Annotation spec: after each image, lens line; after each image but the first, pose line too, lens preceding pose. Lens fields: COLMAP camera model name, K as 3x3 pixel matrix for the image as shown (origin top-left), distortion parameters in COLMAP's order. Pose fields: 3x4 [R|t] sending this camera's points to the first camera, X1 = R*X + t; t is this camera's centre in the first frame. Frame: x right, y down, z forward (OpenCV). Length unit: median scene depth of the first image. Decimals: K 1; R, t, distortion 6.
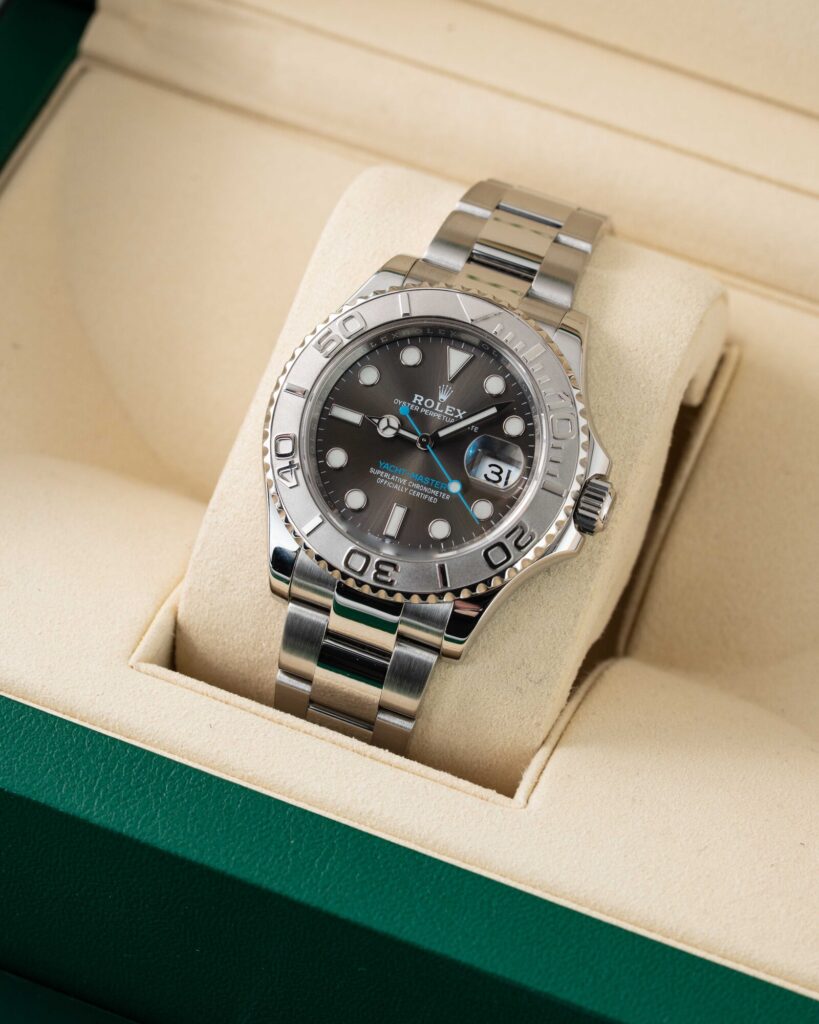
lens RADIAL K [[3851.7, 0, 409.5], [0, 3851.7, 512.0], [0, 0, 1]] dist [0.107921, -1.278353]
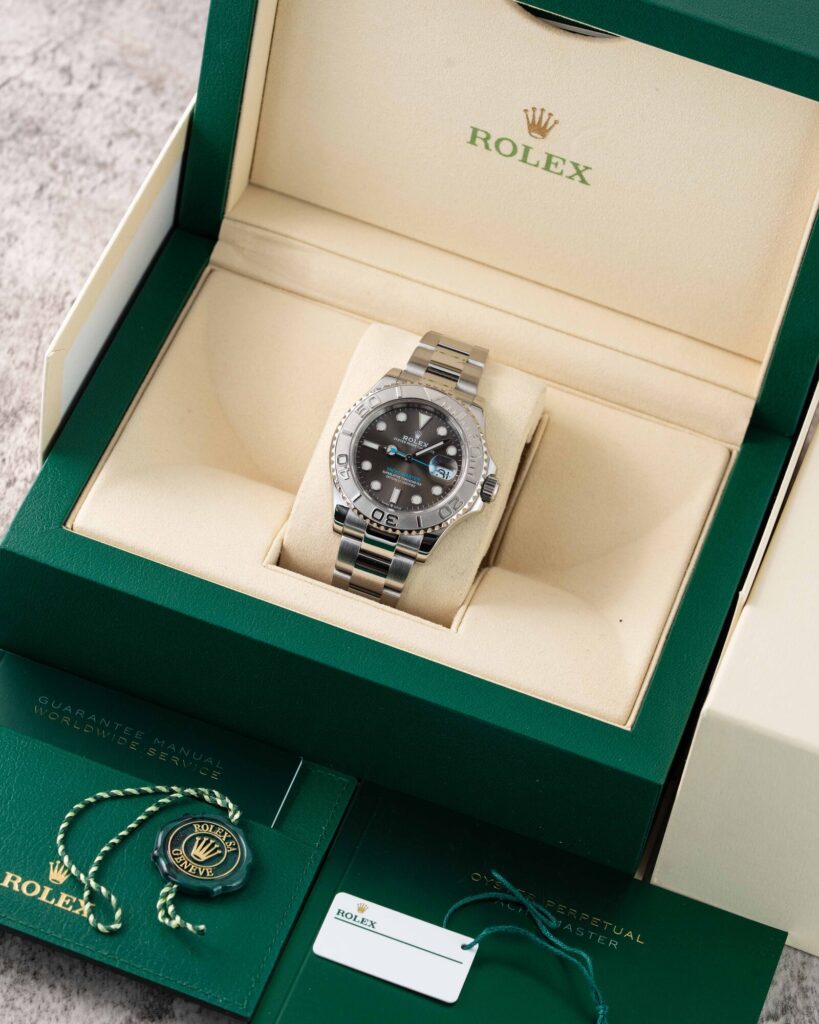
lens RADIAL K [[3851.7, 0, 409.5], [0, 3851.7, 512.0], [0, 0, 1]] dist [0.107921, -1.278353]
pose [[0.993378, 0.006039, 0.114737, -0.234296], [-0.003780, 0.999795, -0.019903, 0.052355], [-0.114834, 0.019338, 0.993196, -1.069722]]
